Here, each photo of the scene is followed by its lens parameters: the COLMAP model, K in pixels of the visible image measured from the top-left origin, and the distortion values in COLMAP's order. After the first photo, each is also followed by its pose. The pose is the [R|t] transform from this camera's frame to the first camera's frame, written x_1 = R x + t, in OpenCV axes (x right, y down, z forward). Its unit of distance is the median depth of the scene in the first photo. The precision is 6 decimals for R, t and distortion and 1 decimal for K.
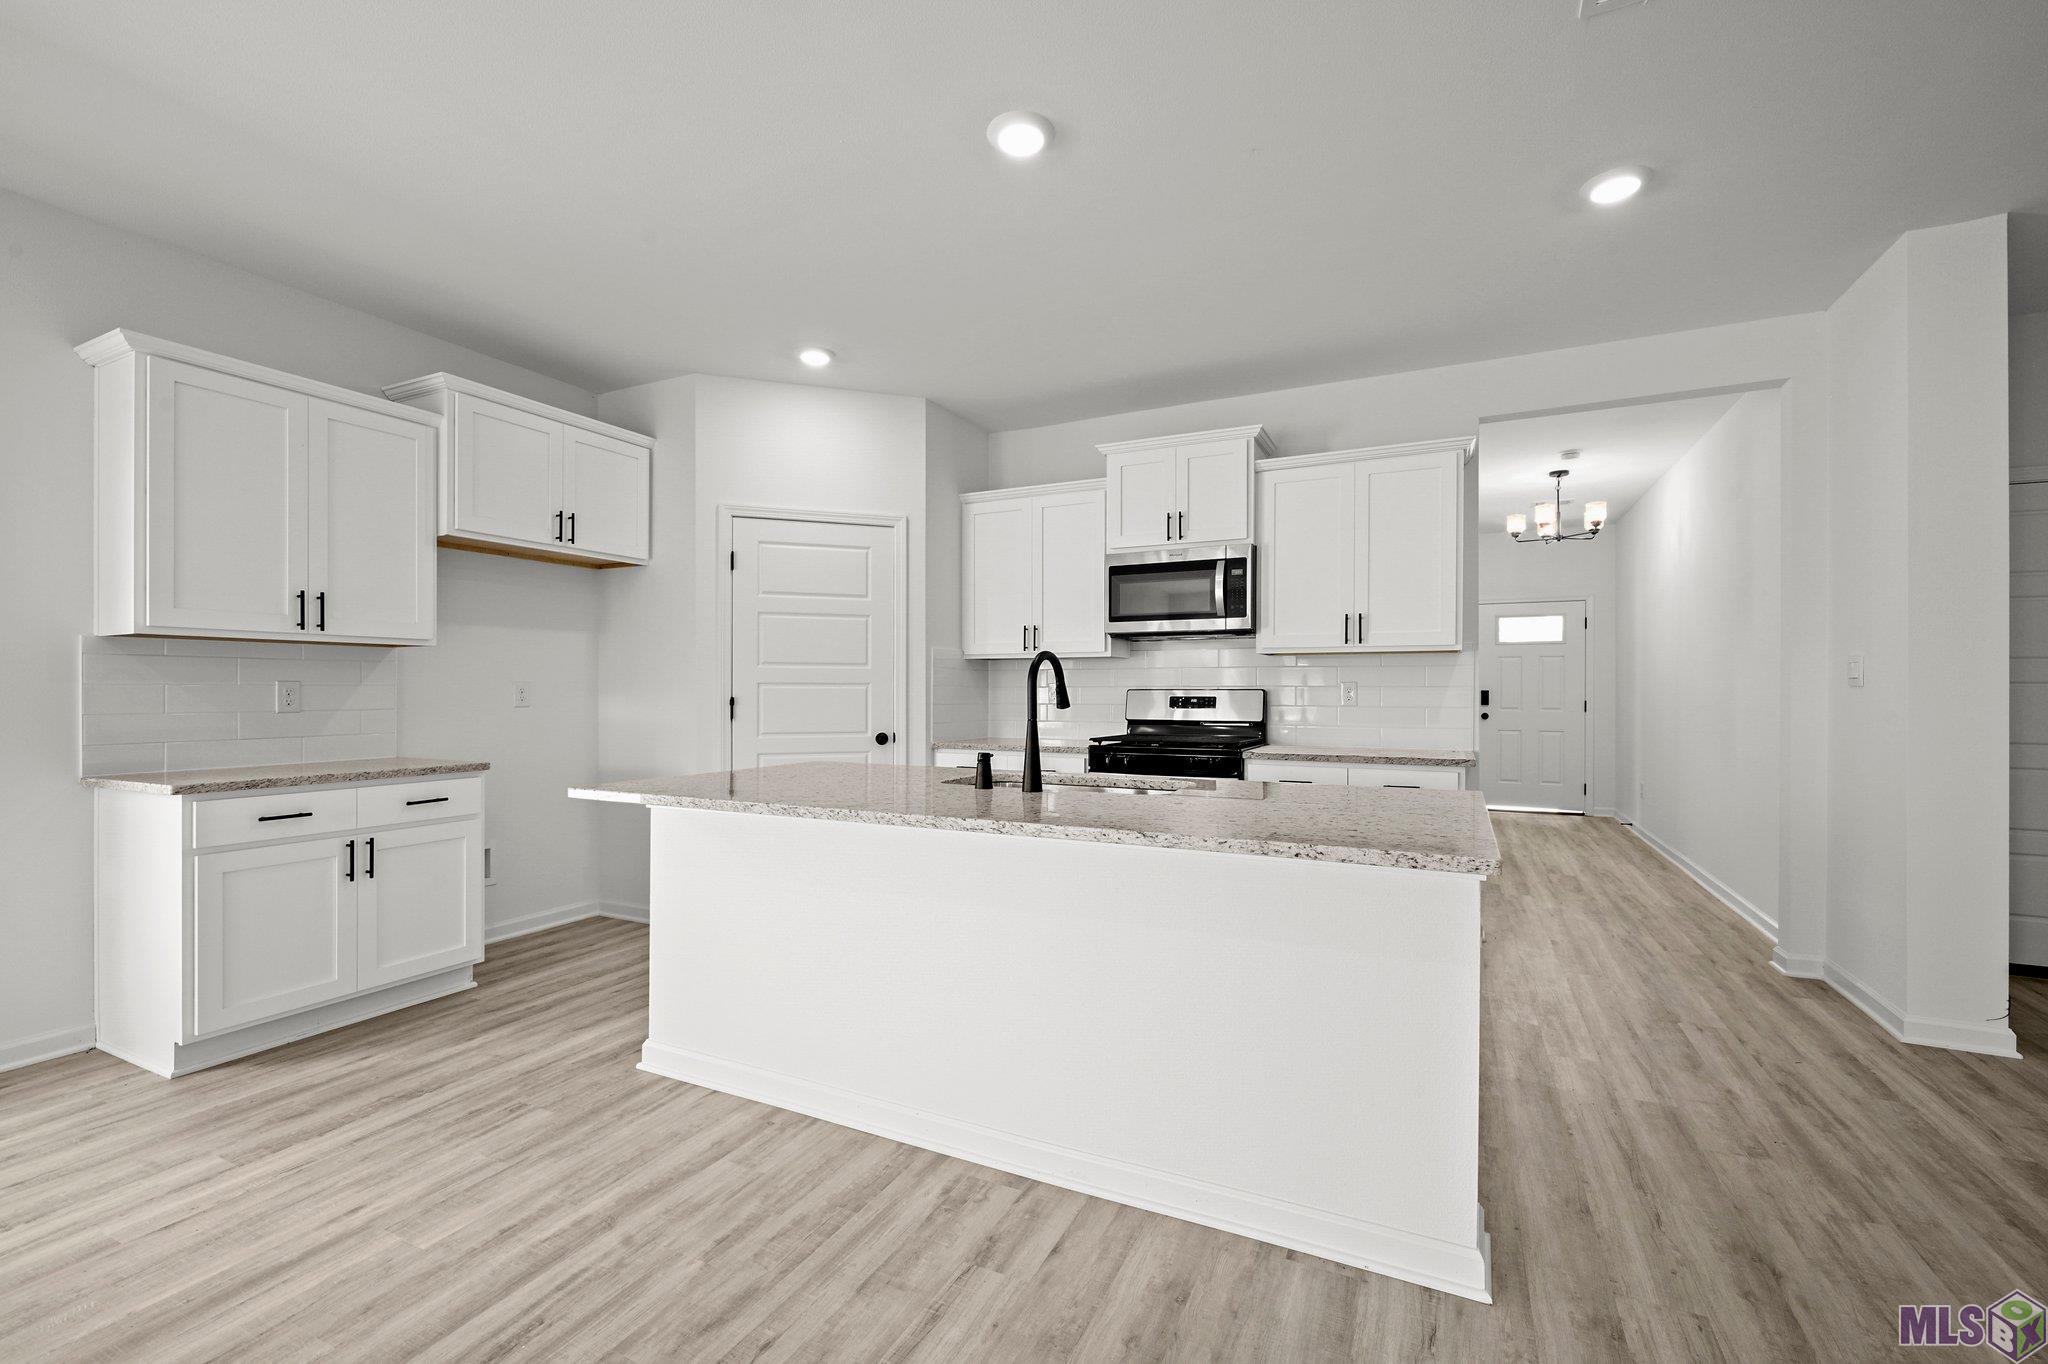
lens RADIAL K [[853.3, 0, 1025.5], [0, 853.3, 688.8], [0, 0, 1]] dist [-0.030406, -0.000072]
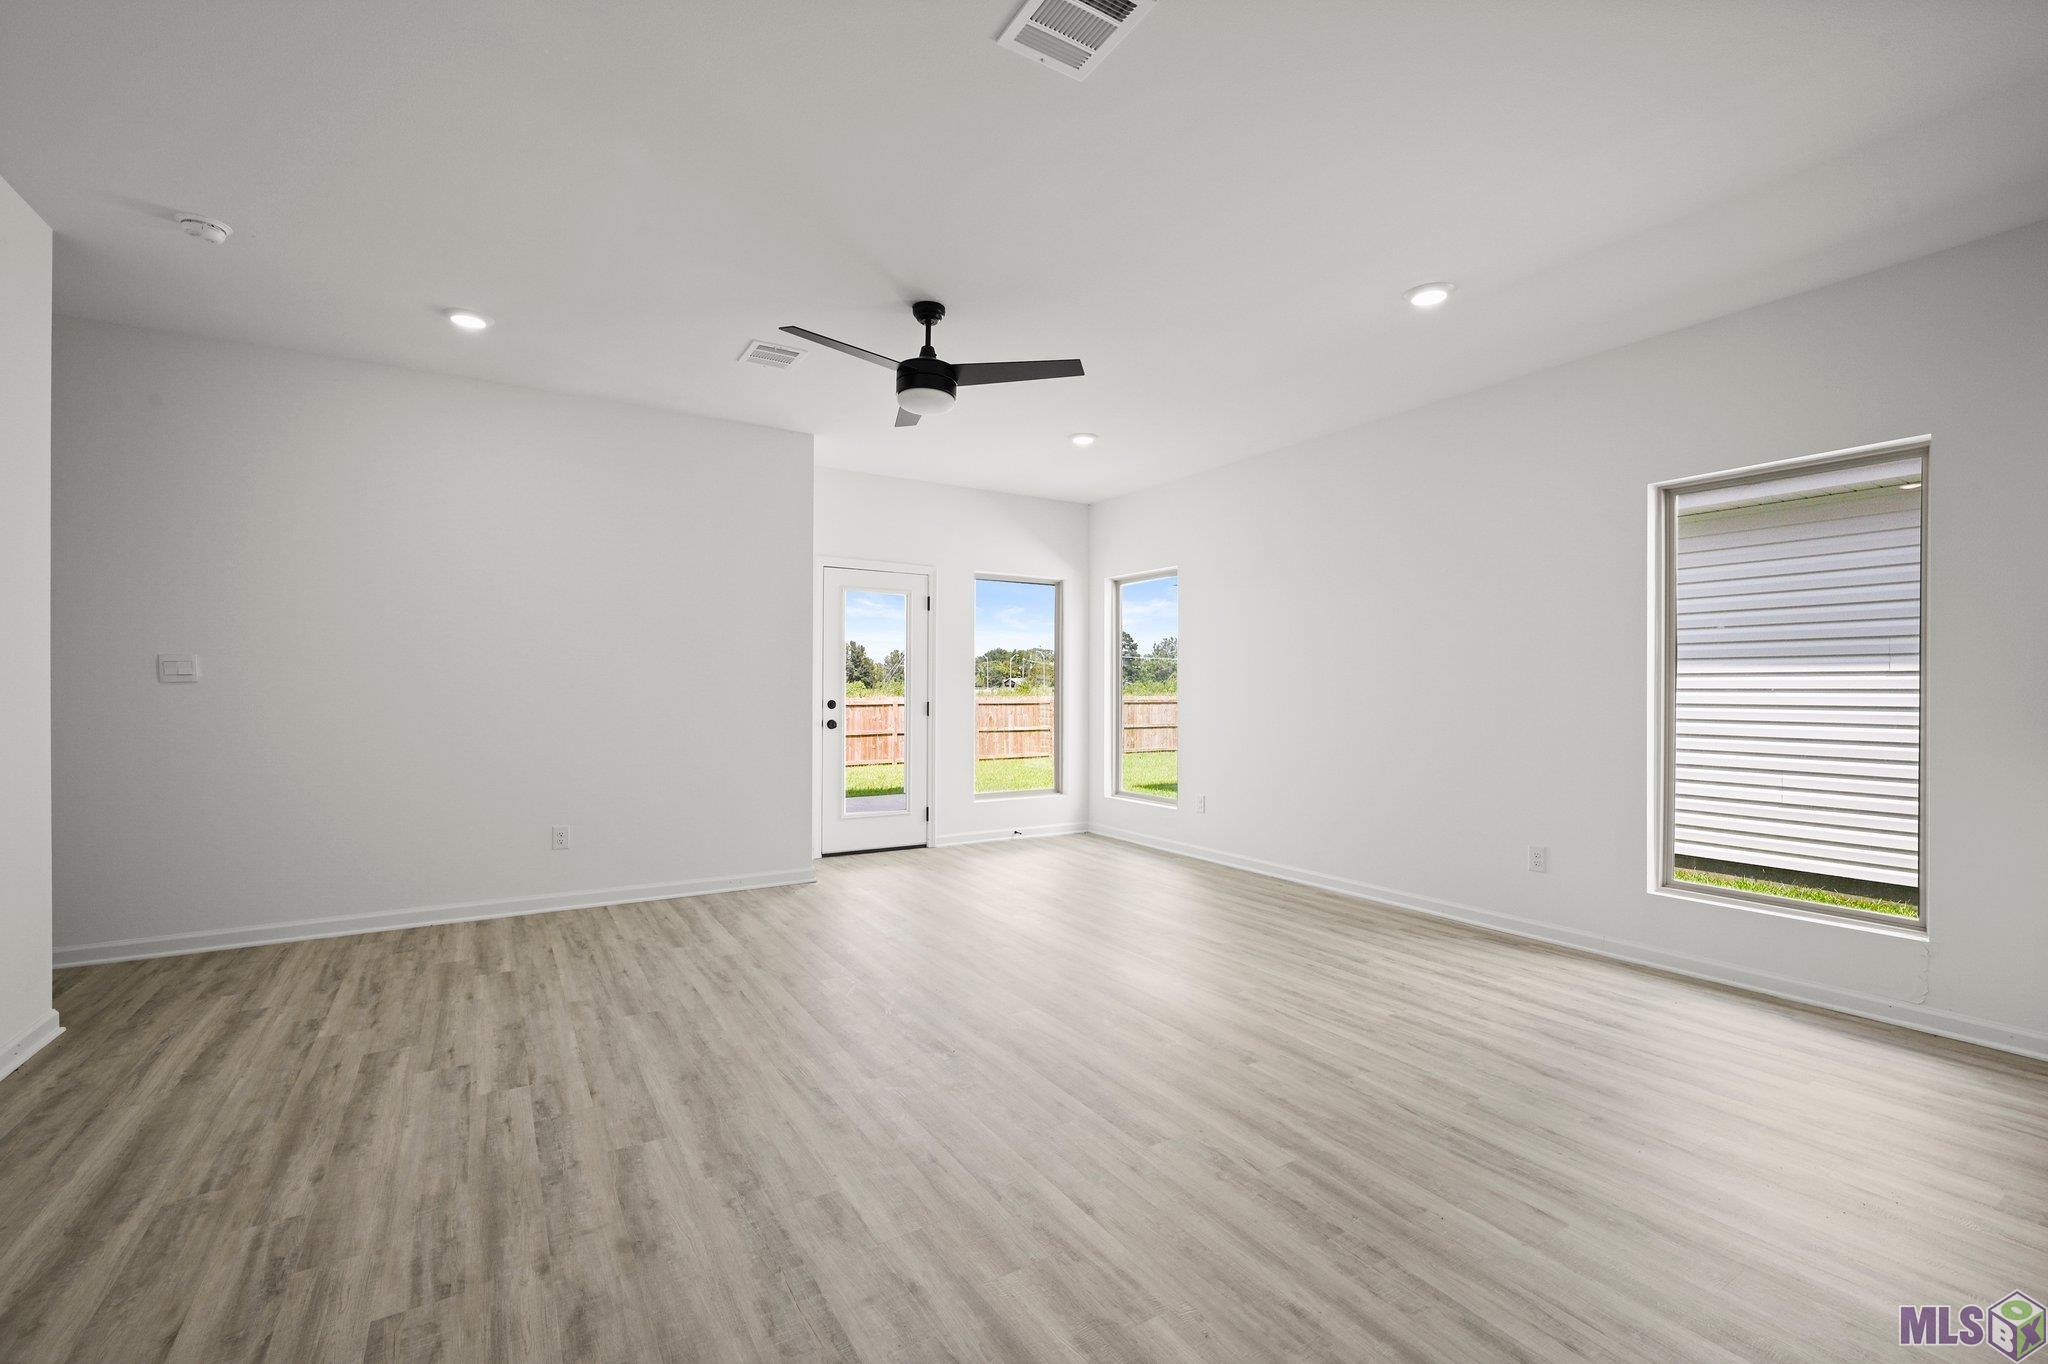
lens RADIAL K [[915.7, 0, 1022.0], [0, 915.7, 683.5], [0, 0, 1]] dist [-0.000109, -0.000042]
pose [[-0.543141, -0.007324, -0.839610, 0.289735], [-0.001133, 0.999967, -0.007989, -0.004205], [0.839641, -0.003388, -0.543131, 0.335630]]
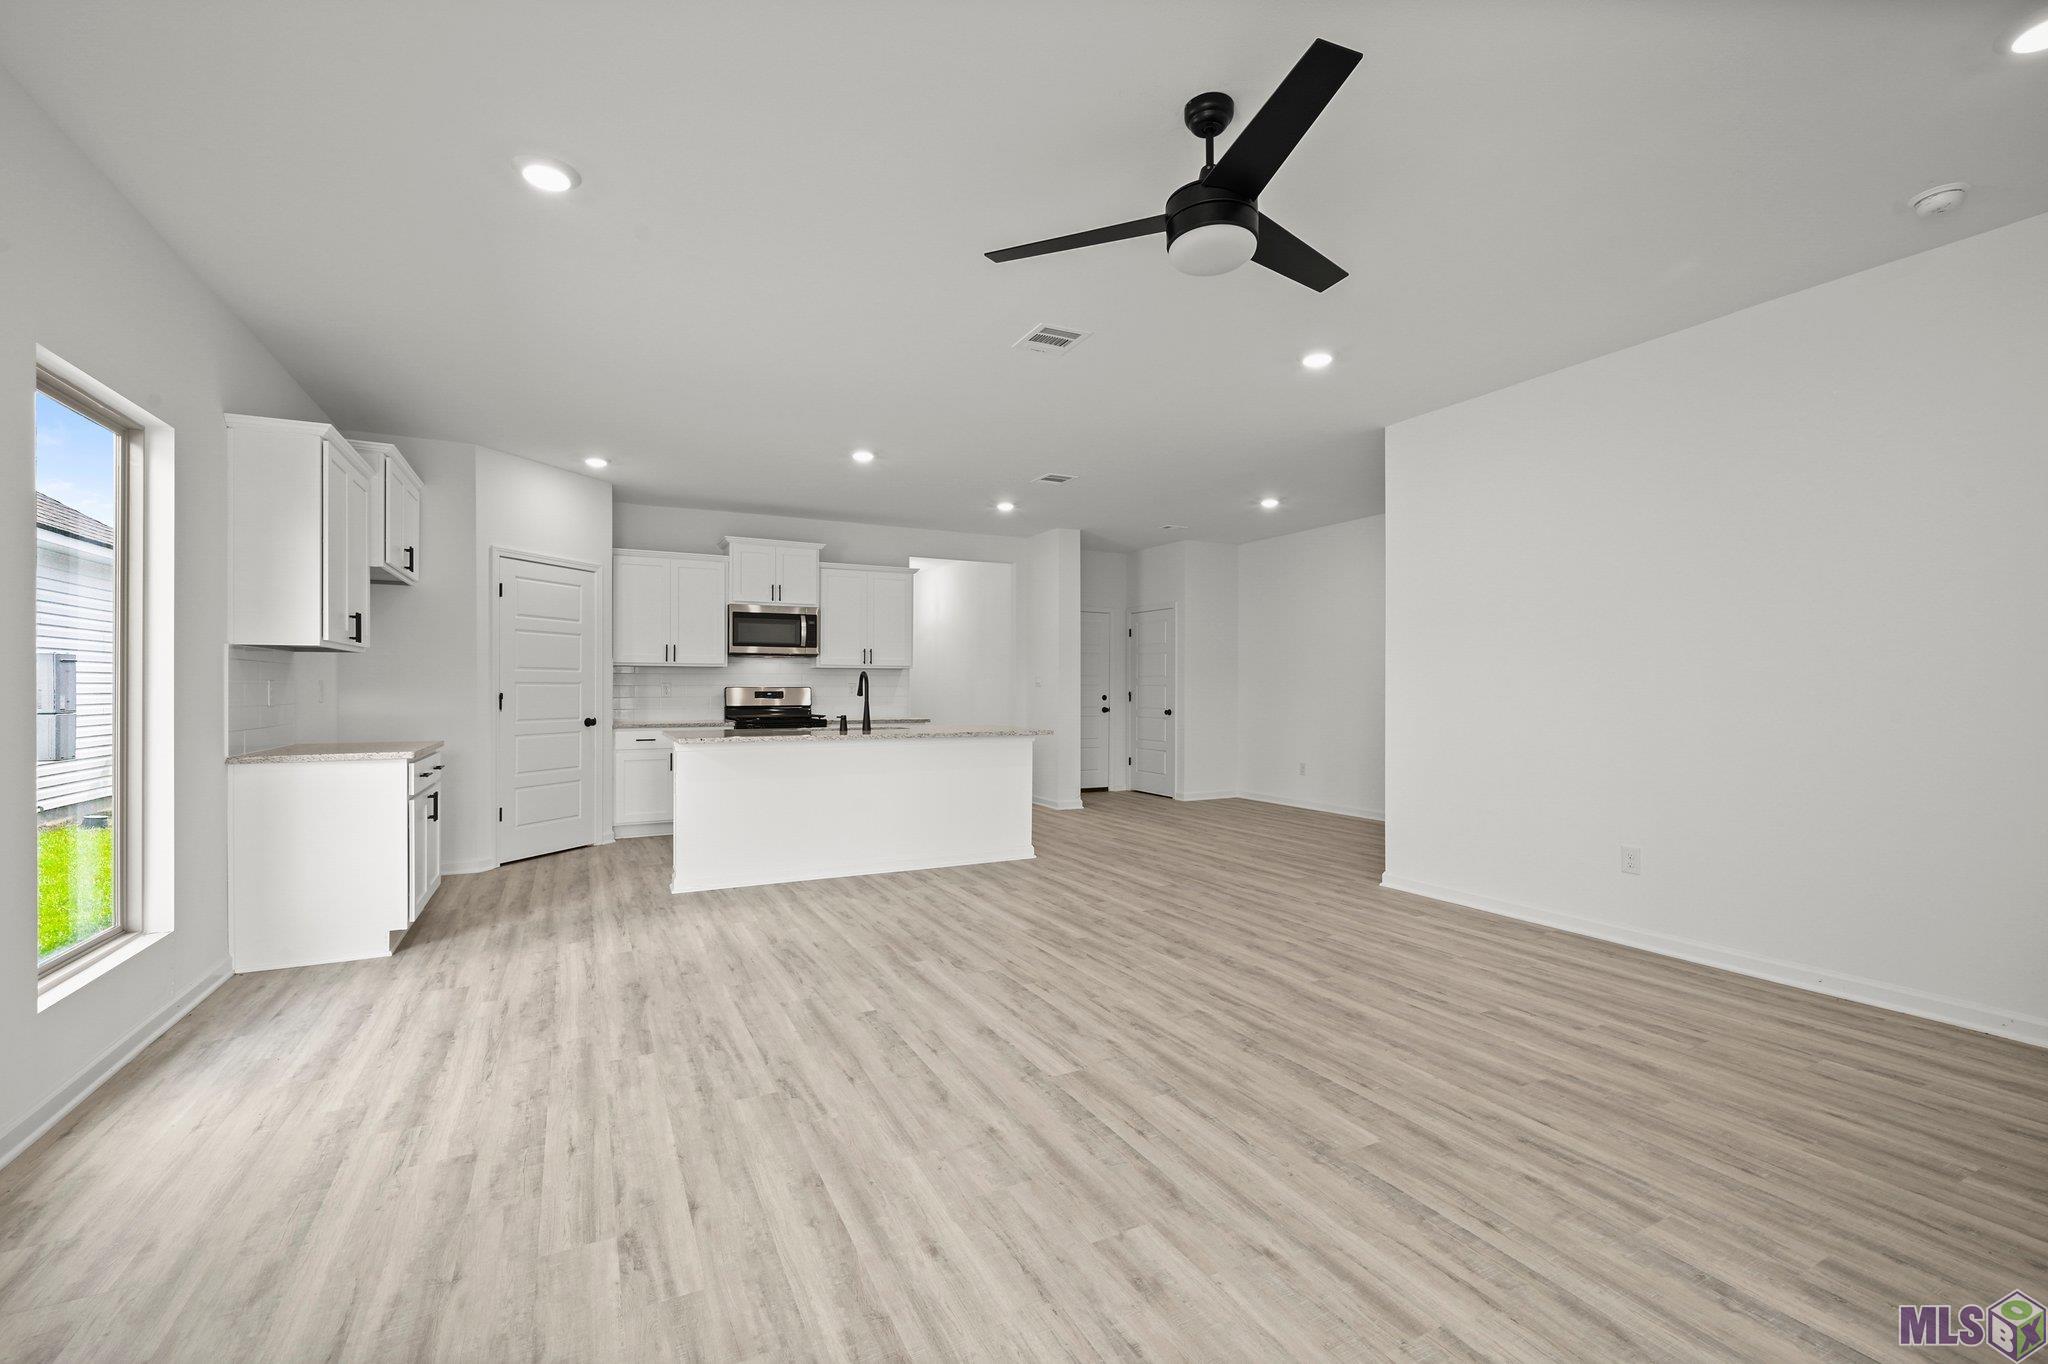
lens RADIAL K [[915.7, 0, 1022.0], [0, 915.7, 683.5], [0, 0, 1]] dist [-0.000109, -0.000042]
pose [[0.605710, 0.003190, 0.795679, -1.015398], [-0.002567, 0.999995, -0.002055, -0.004584], [-0.795682, -0.000798, 0.605714, -0.529310]]
